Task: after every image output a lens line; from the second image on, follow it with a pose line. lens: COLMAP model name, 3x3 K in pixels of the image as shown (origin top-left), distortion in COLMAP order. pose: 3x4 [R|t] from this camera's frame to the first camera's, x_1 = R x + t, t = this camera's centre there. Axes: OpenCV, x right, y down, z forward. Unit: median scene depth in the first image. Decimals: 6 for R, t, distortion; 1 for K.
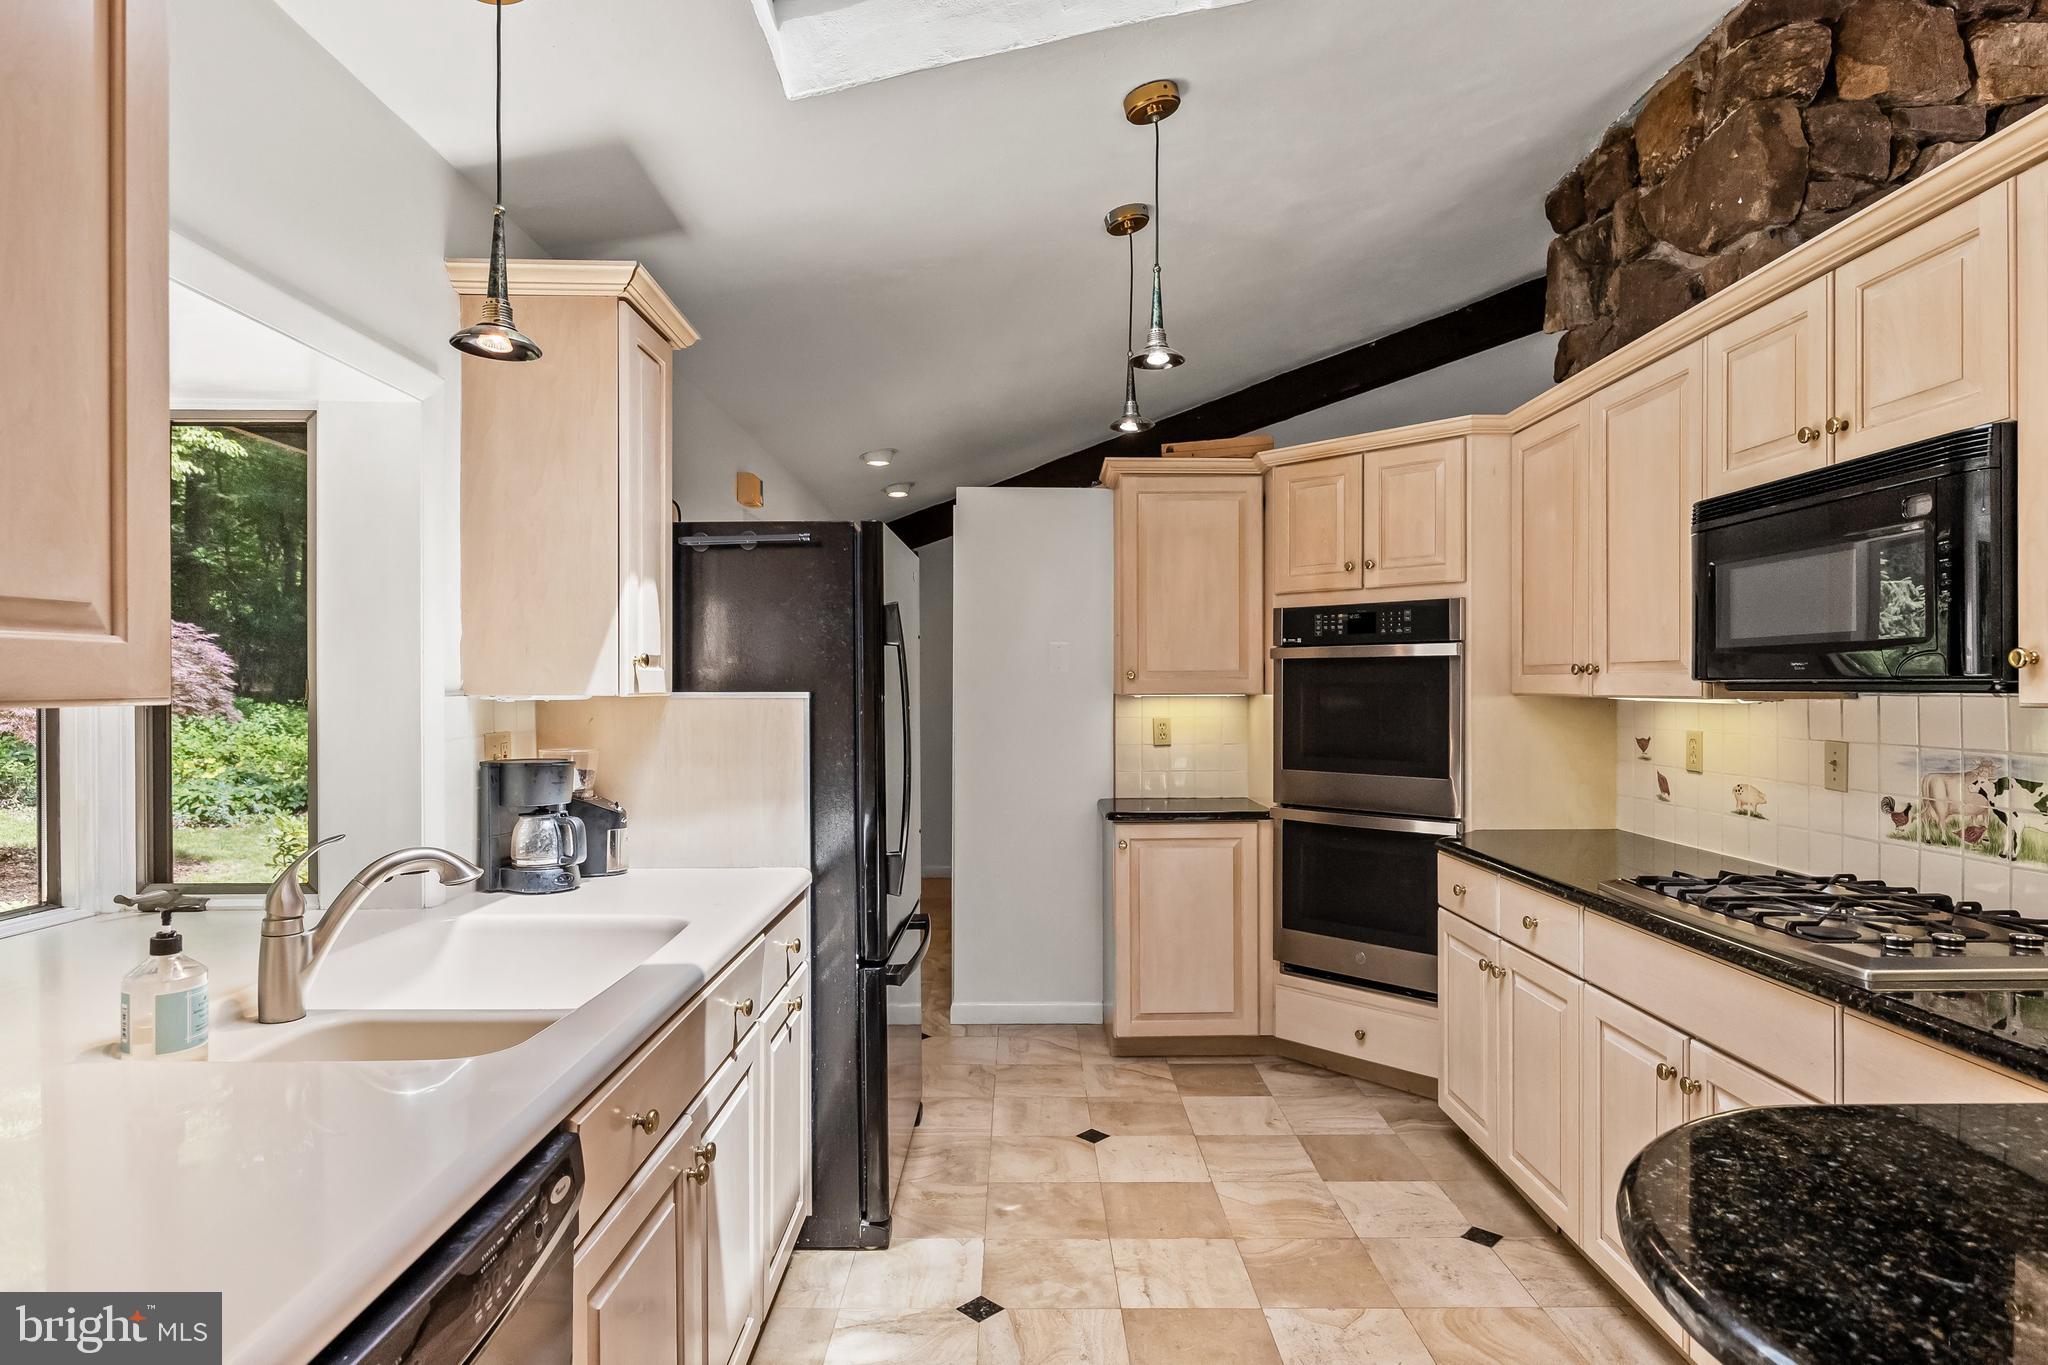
lens RADIAL K [[1093.5, 0, 1026.1], [0, 1093.5, 689.8], [0, 0, 1]] dist [-0.005711, -0.000041]
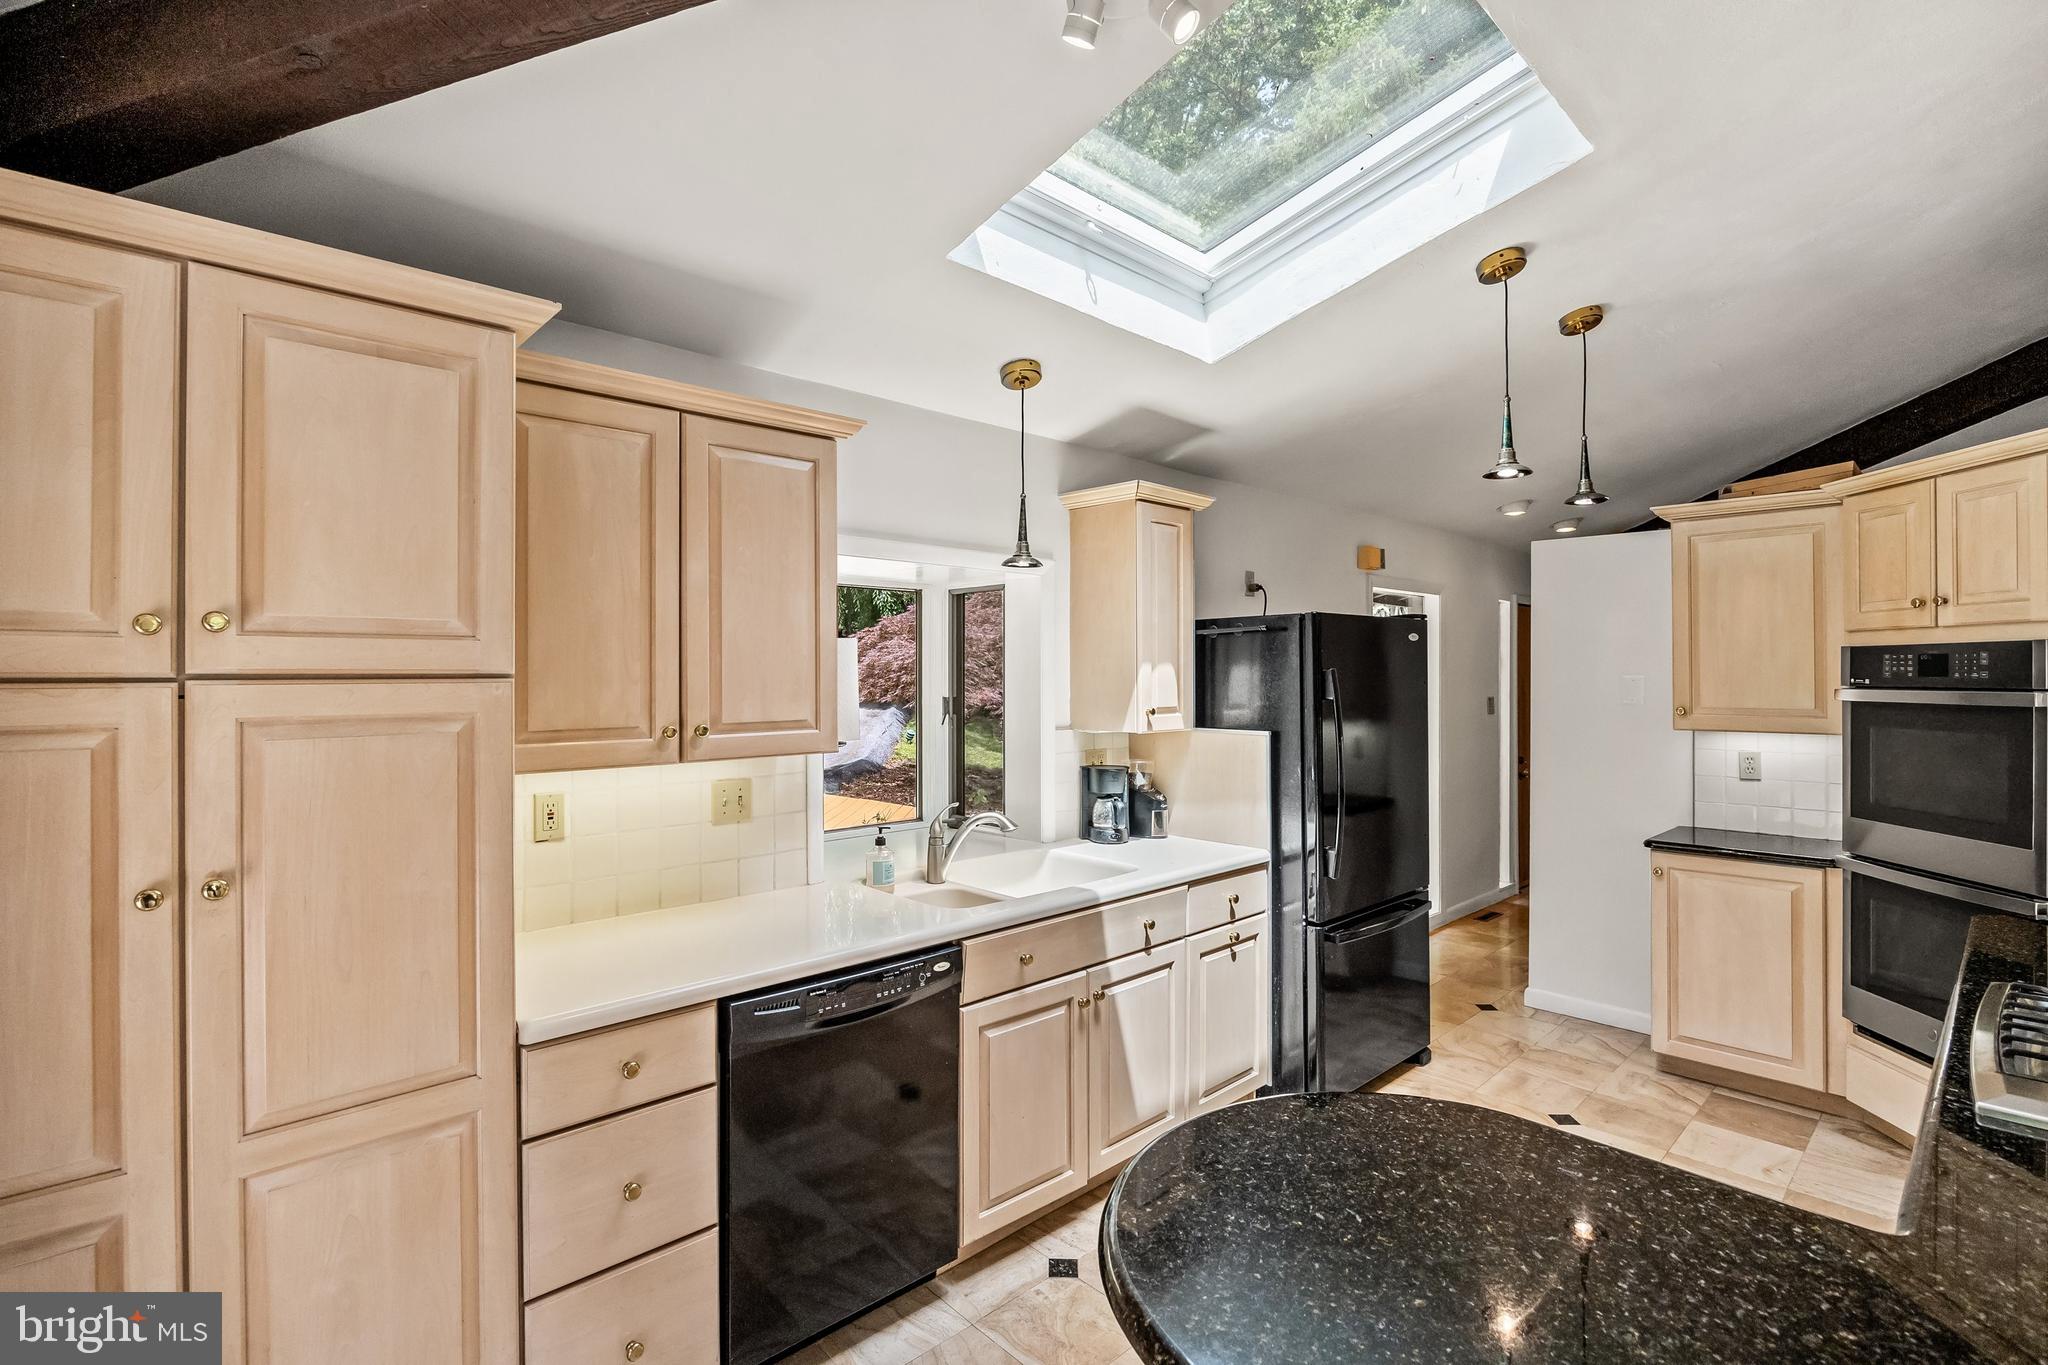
lens RADIAL K [[942.5, 0, 1031.2], [0, 942.5, 670.7], [0, 0, 1]] dist [-0.011922, -0.000578]
pose [[0.676104, -0.003219, -0.736799, 0.520994], [-0.000829, 0.999987, -0.005129, -0.073290], [0.736806, 0.004079, 0.676092, -0.101179]]
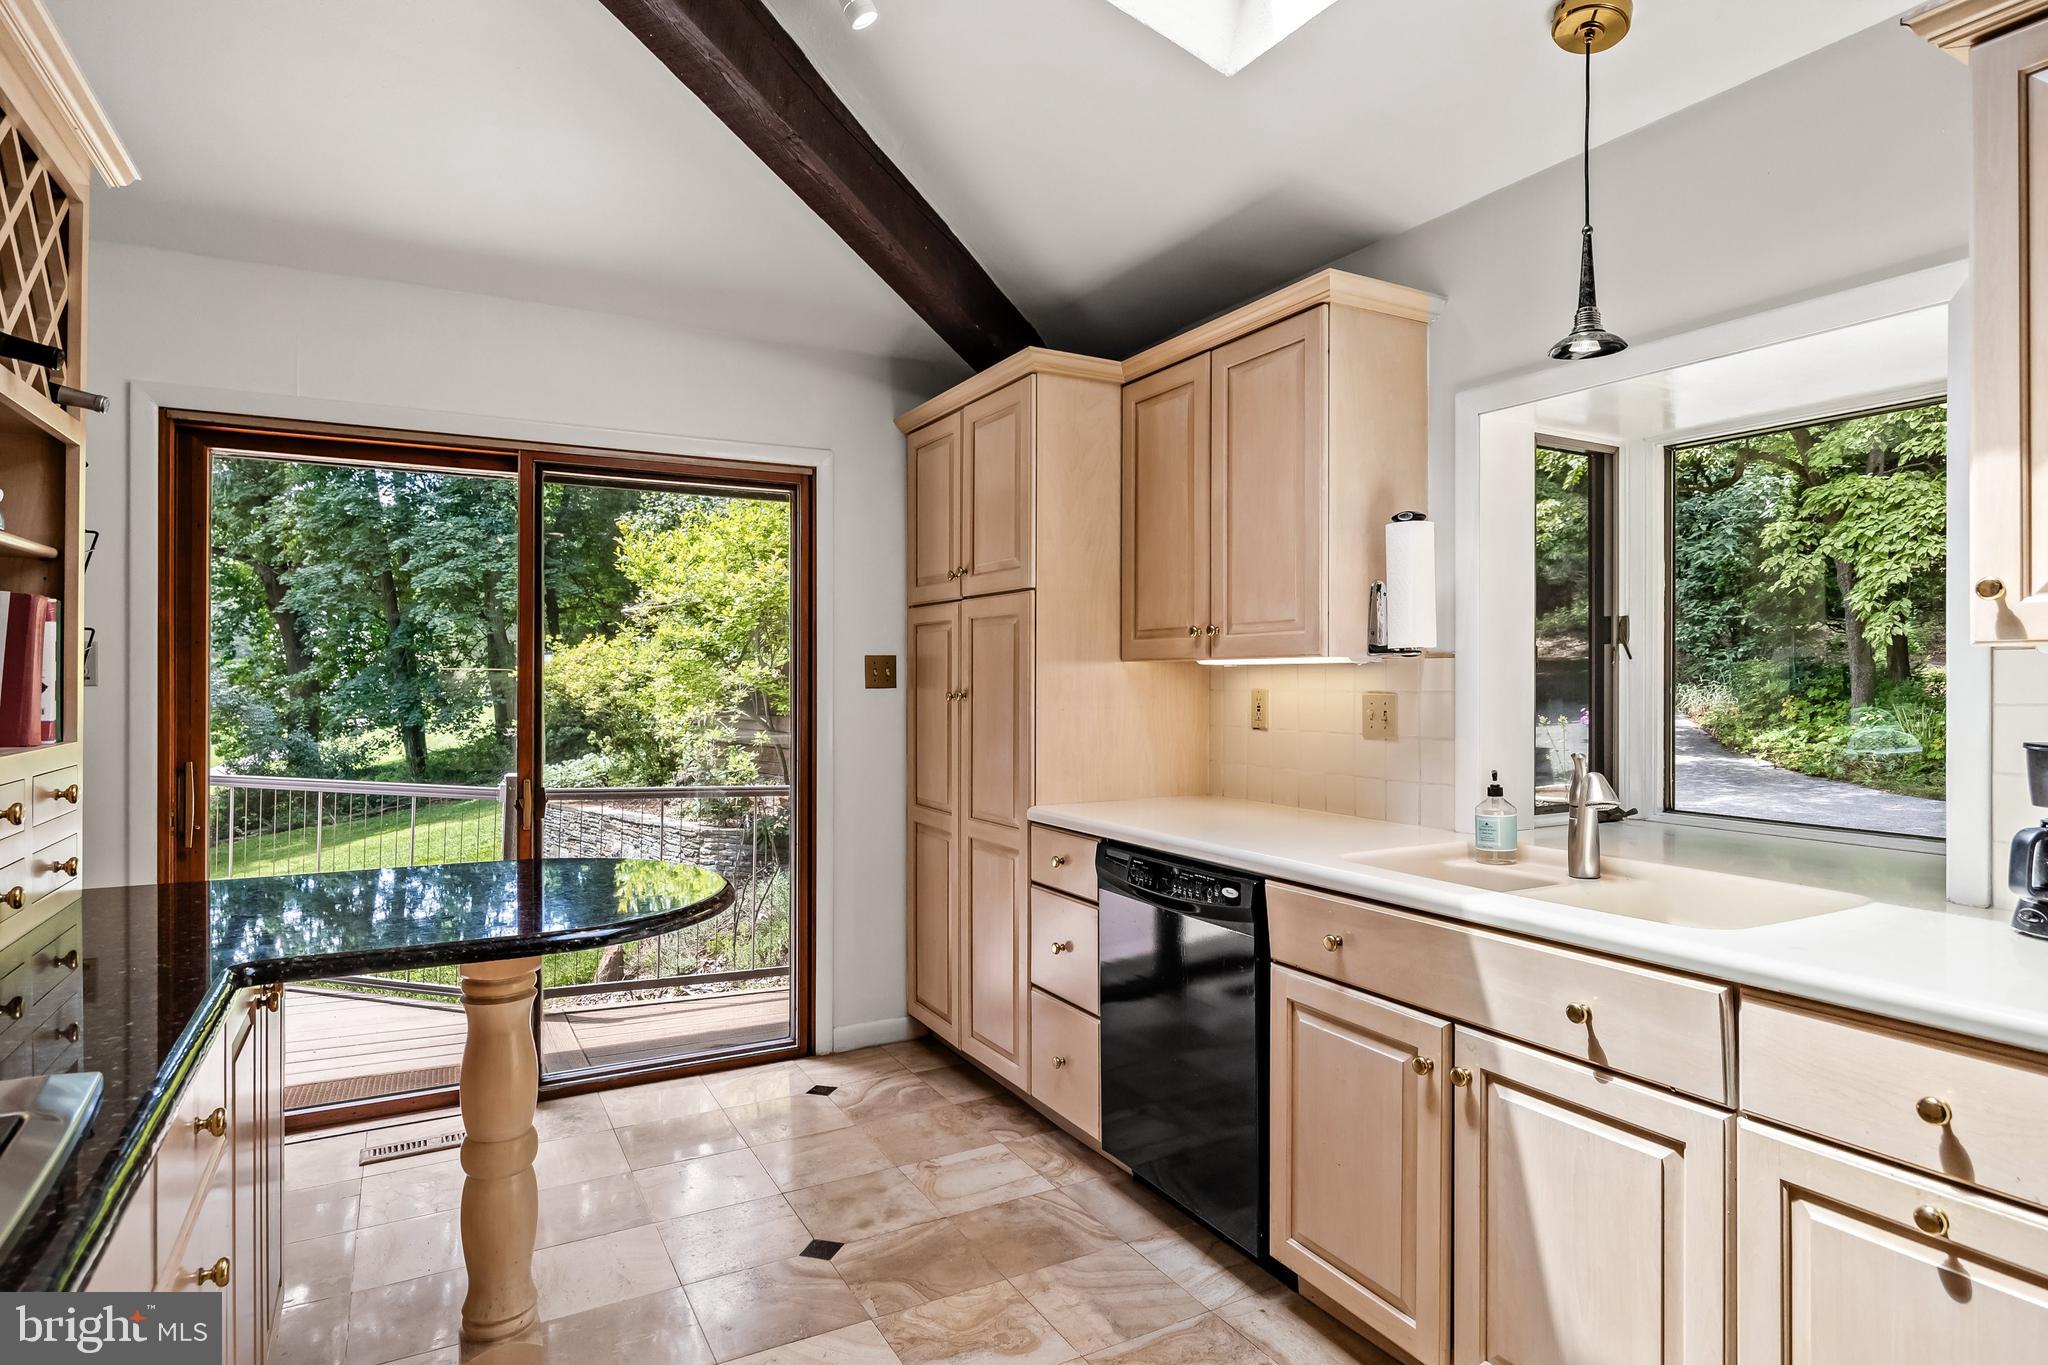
lens RADIAL K [[1093.5, 0, 1007.2], [0, 1093.5, 676.5], [0, 0, 1]] dist [-0.005711, -0.000041]
pose [[-0.882092, 0.000034, -0.471076, 0.393190], [-0.002157, 0.999989, 0.004110, 0.020659], [0.471071, 0.004641, -0.882083, 1.146159]]
